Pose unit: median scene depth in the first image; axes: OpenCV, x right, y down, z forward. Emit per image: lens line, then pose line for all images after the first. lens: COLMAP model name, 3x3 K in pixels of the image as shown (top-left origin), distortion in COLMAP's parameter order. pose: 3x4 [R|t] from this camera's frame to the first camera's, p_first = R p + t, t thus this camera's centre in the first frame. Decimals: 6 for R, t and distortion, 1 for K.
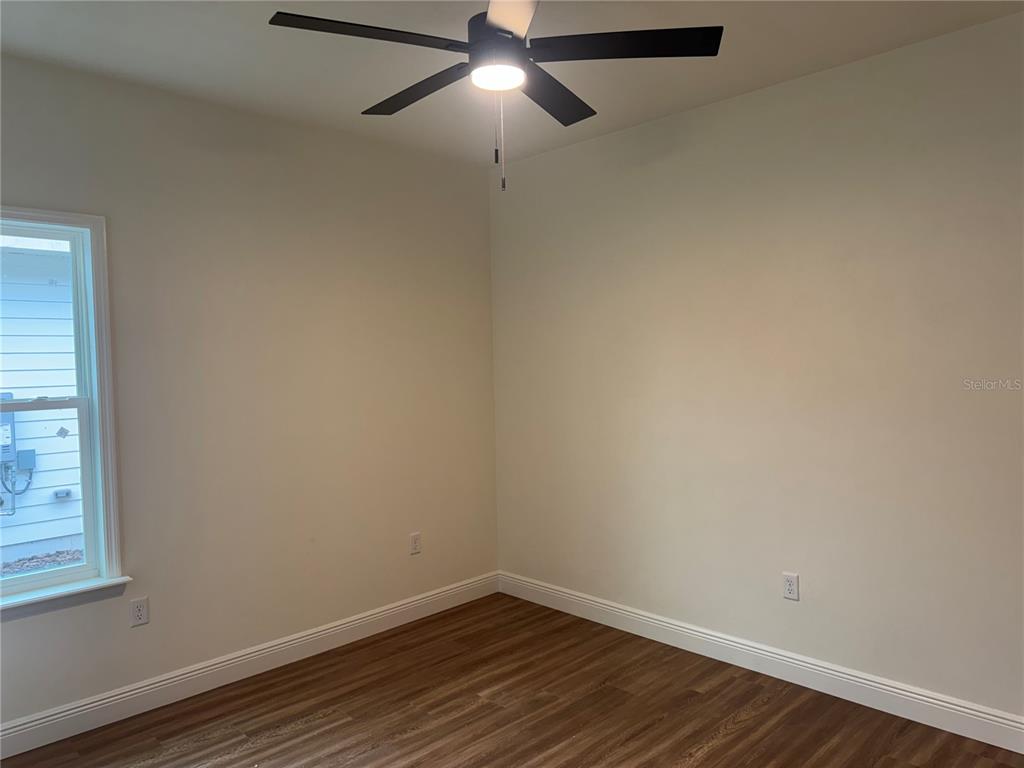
lens RADIAL K [[718.4, 0, 509.5], [0, 718.4, 384.2], [0, 0, 1]] dist [0.085591, -0.106168]
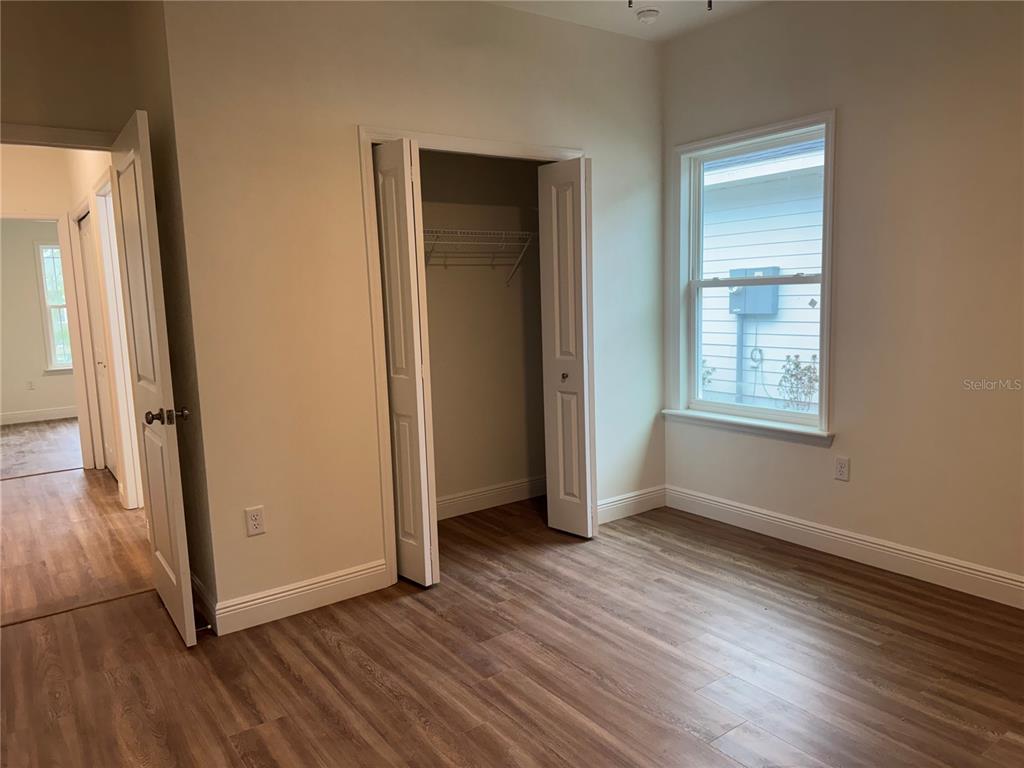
lens RADIAL K [[718.4, 0, 509.5], [0, 718.4, 384.2], [0, 0, 1]] dist [0.085591, -0.106168]
pose [[-0.144139, 0.158435, -0.976792, 0.660562], [0.004692, 0.987198, 0.159431, 0.002253], [0.989546, 0.018397, -0.143037, 0.672221]]
